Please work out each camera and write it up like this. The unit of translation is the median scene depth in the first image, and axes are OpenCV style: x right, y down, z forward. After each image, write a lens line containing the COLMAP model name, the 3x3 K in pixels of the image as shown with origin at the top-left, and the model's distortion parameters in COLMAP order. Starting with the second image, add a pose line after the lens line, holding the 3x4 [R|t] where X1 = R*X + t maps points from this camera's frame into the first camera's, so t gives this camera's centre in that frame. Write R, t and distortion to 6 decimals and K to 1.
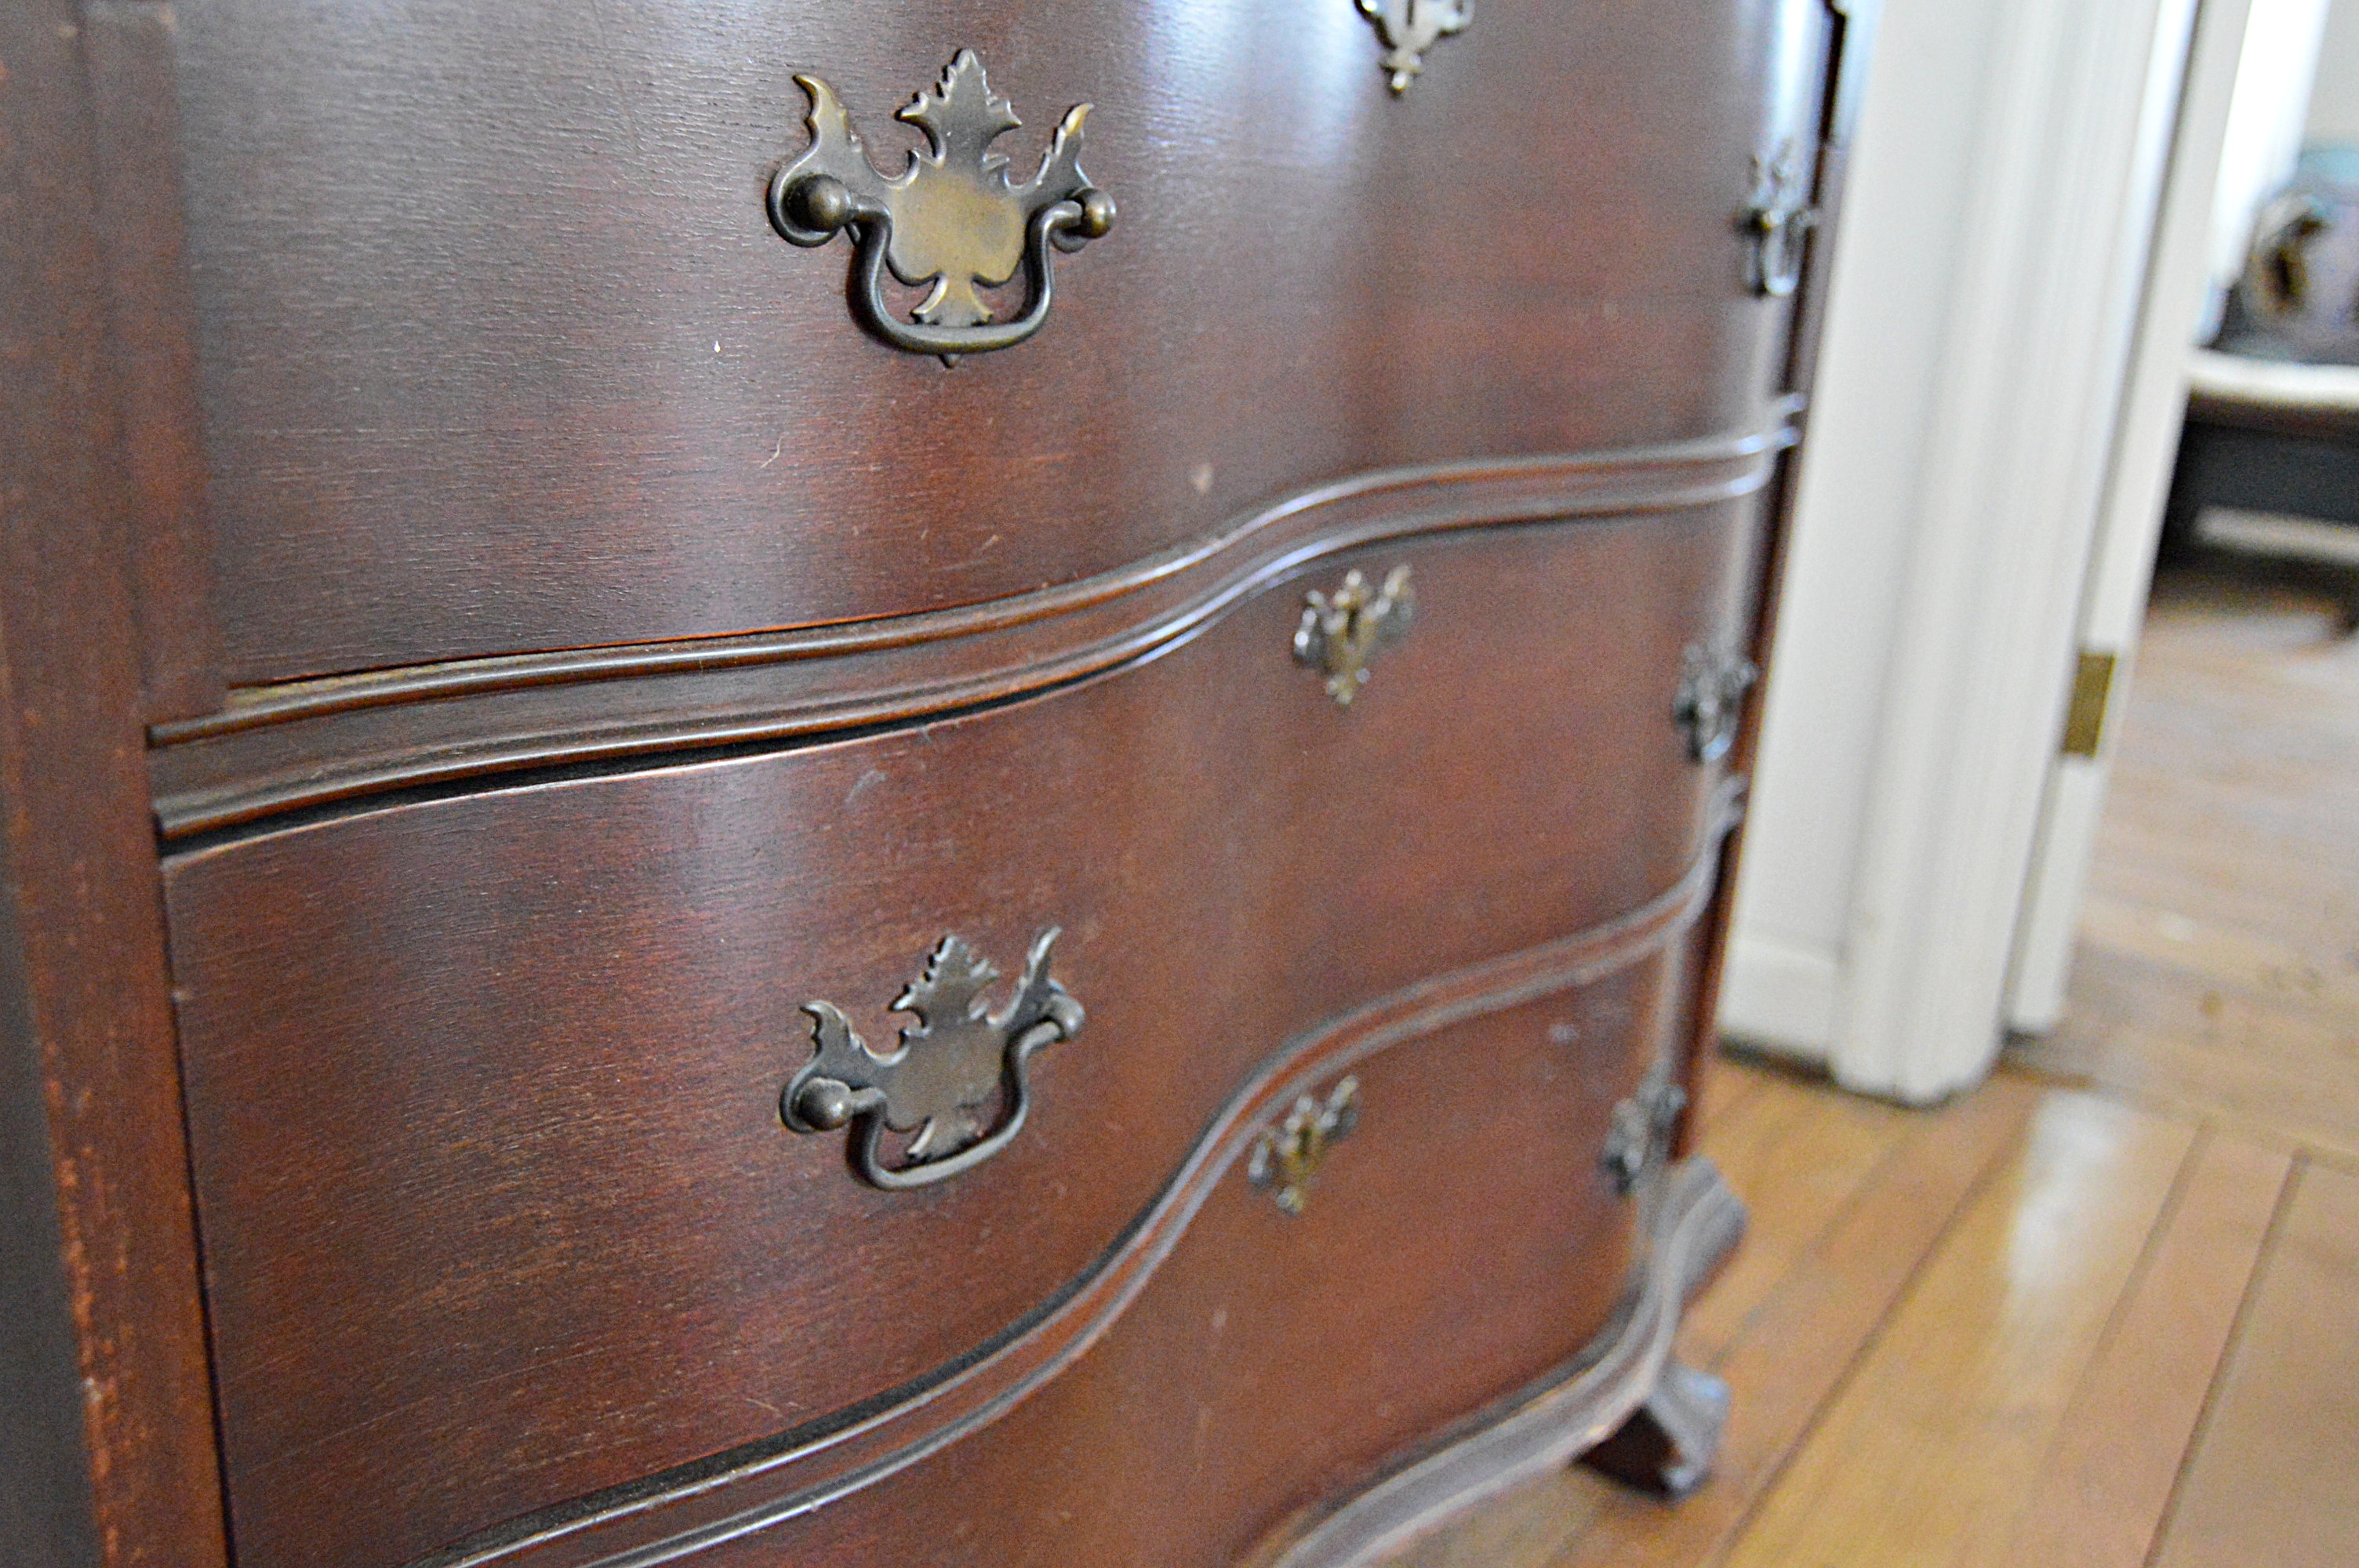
lens RADIAL K [[1937.8, 0, 1179.5], [0, 1937.8, 784.0], [0, 0, 1]] dist [0.003594, 0.001358]
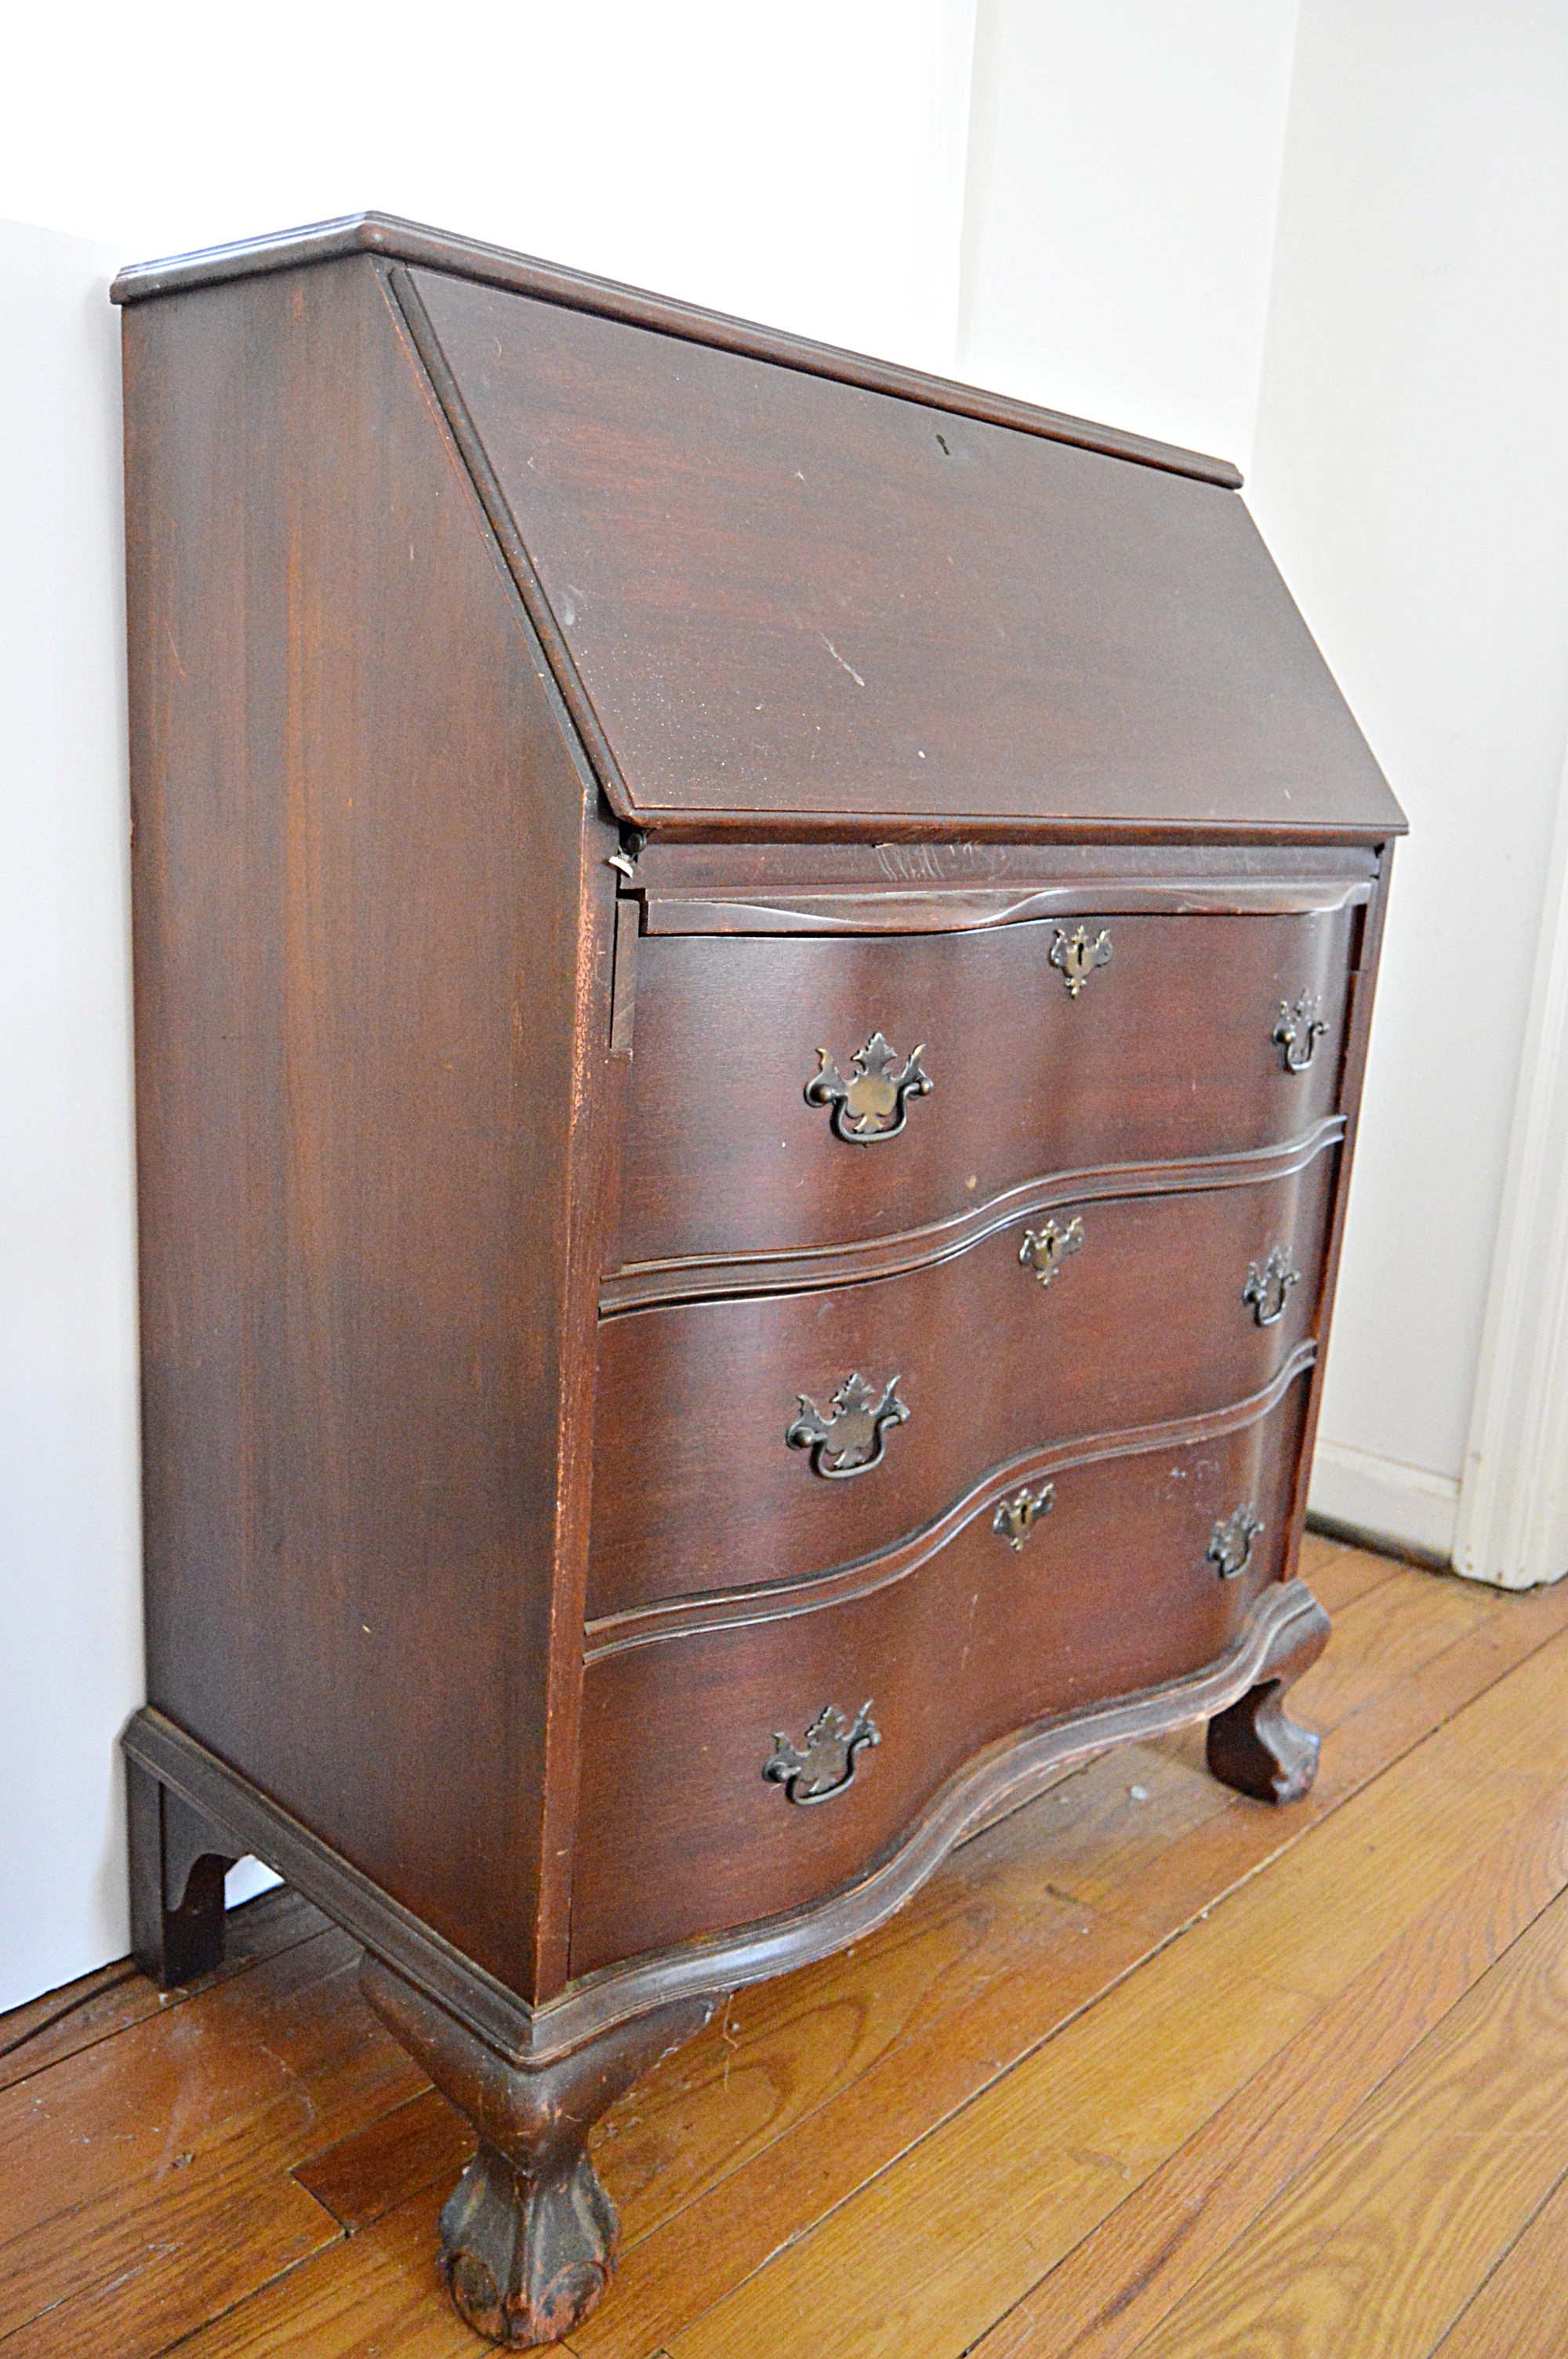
lens RADIAL K [[1829.0, 0, 792.1], [0, 1829.0, 1208.9], [0, 0, 1]] dist [-0.021397, 0.006688]
pose [[0.991876, 0.030342, -0.123537, 0.075083], [-0.040279, 0.996080, -0.078751, 0.053466], [0.120663, 0.083088, 0.989210, -1.218646]]
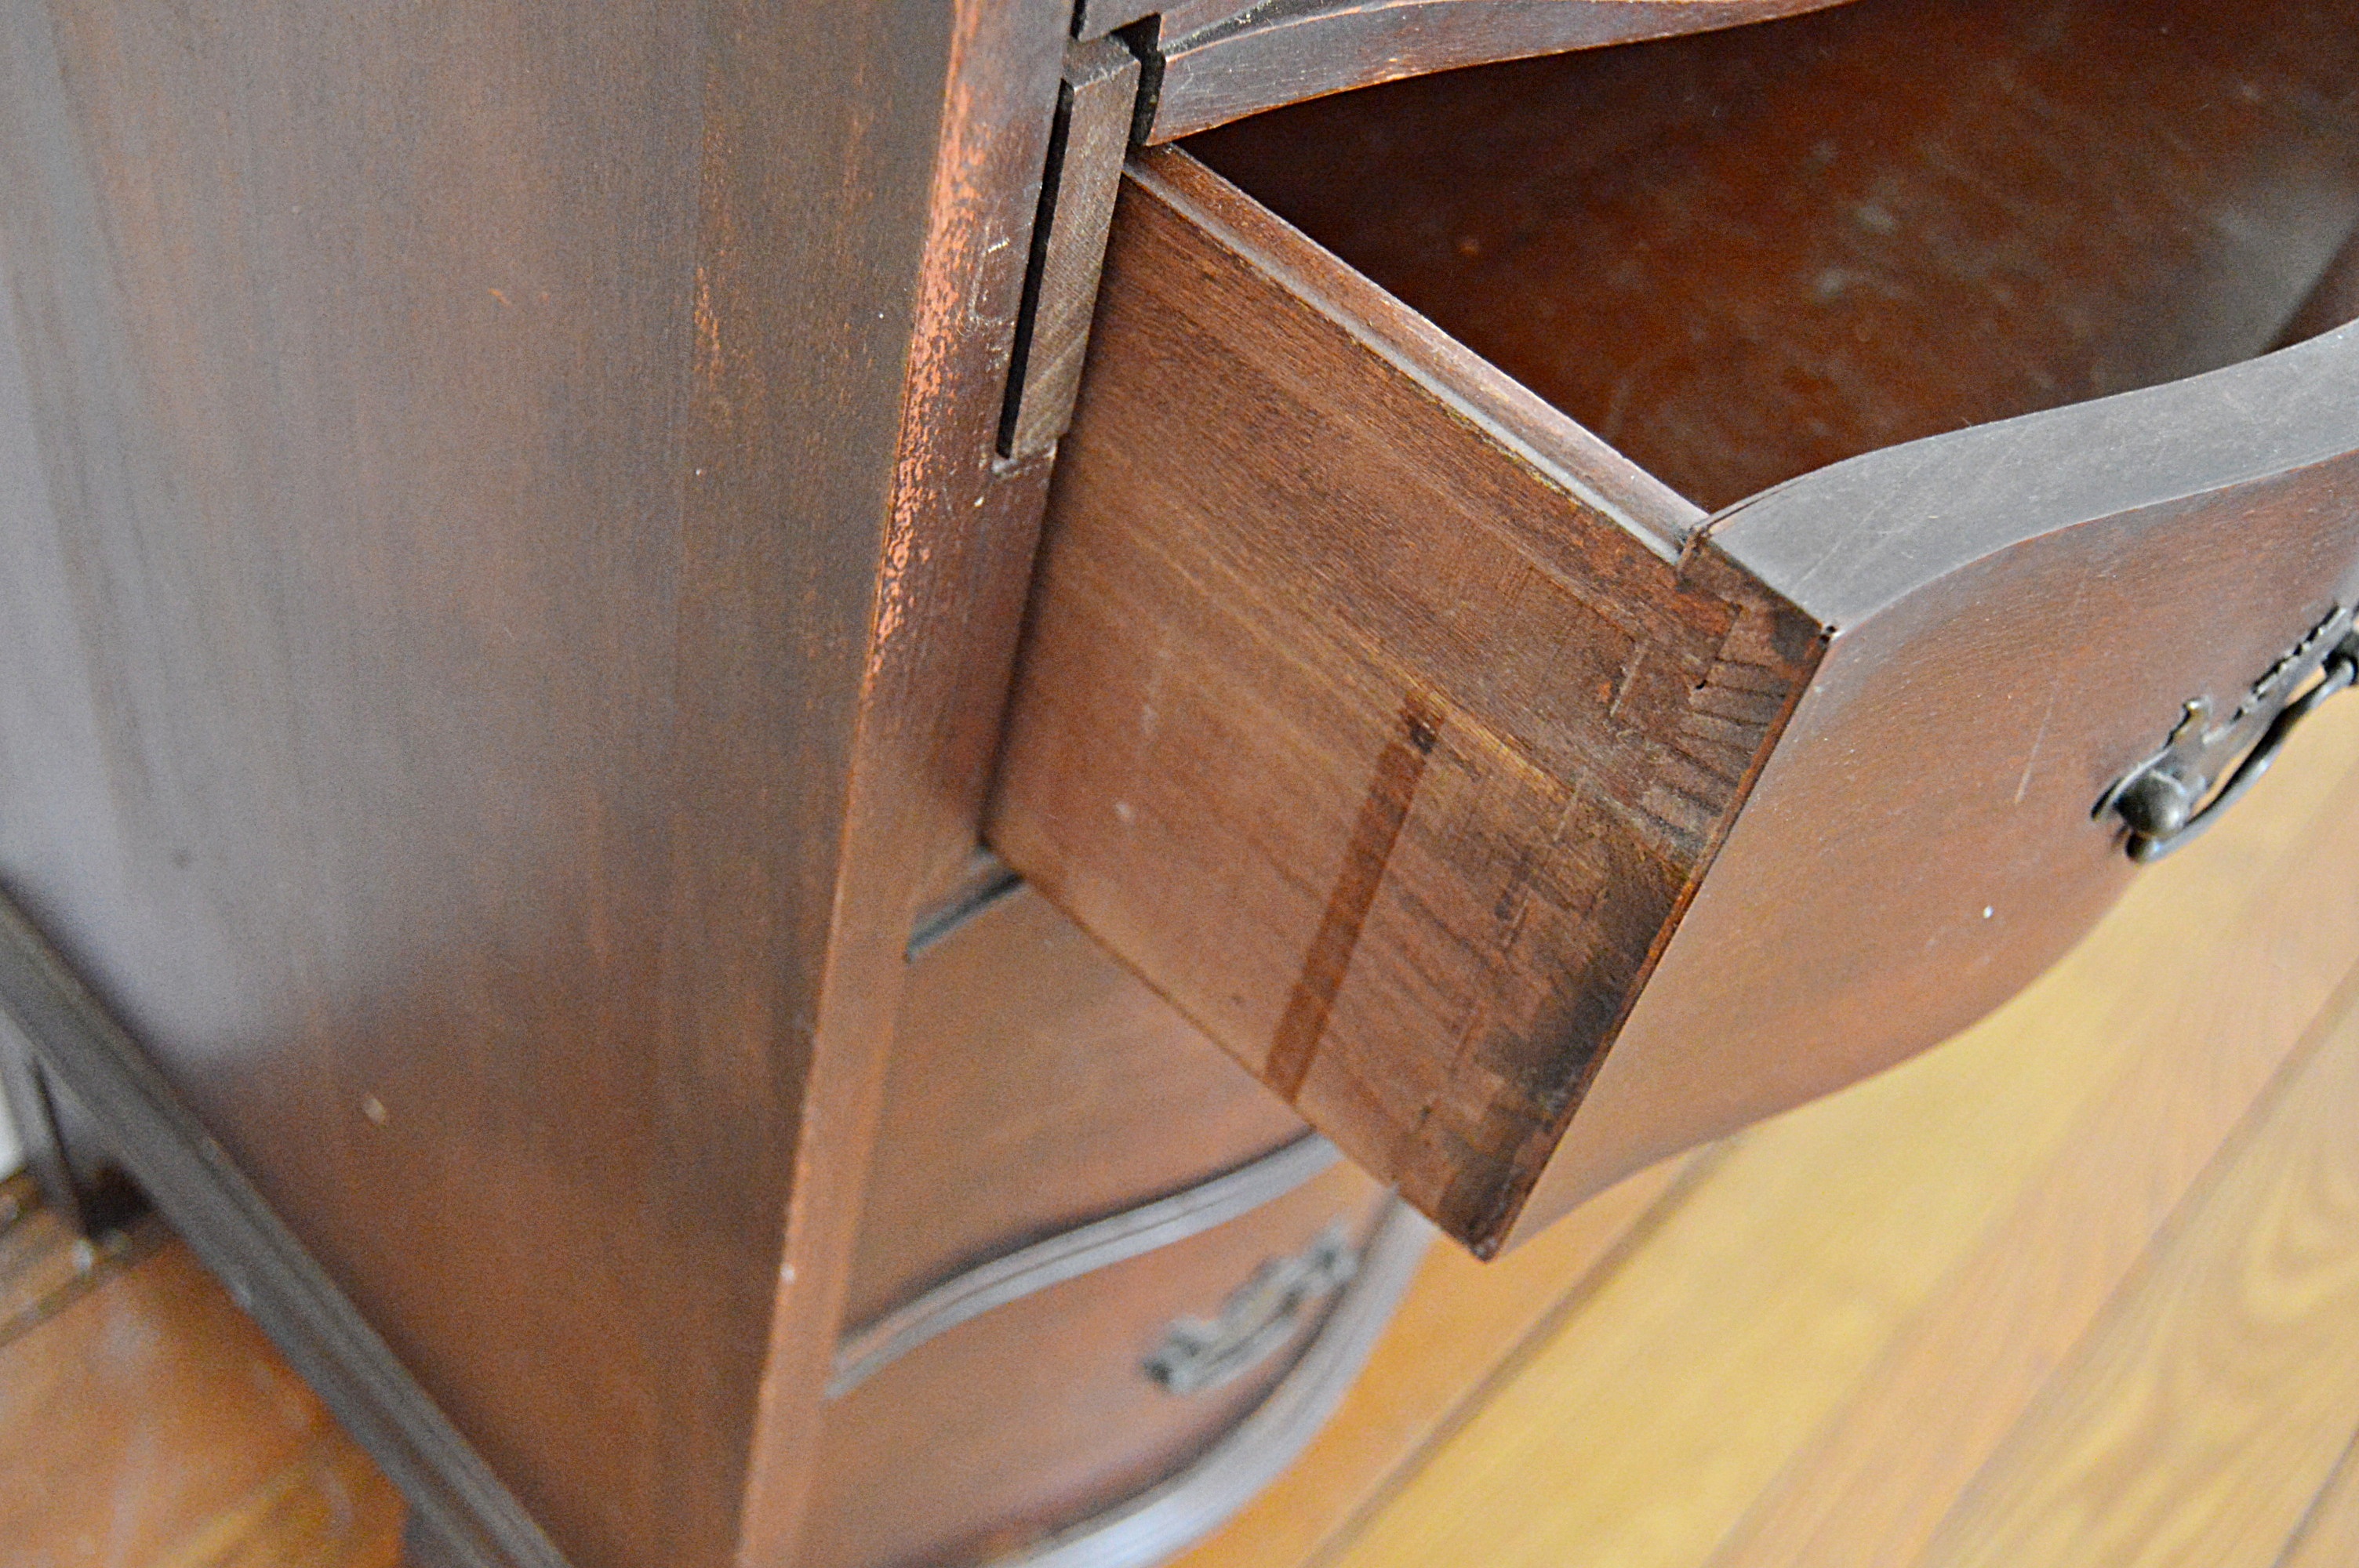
lens RADIAL K [[2420.6, 0, 1179.5], [0, 2420.6, 784.0], [0, 0, 1]] dist [-0.006517, -0.006648]
pose [[0.983734, 0.179442, 0.008259, -0.271612], [-0.159333, 0.850413, 0.501409, -0.573099], [0.082950, -0.494569, 0.865171, -0.153472]]
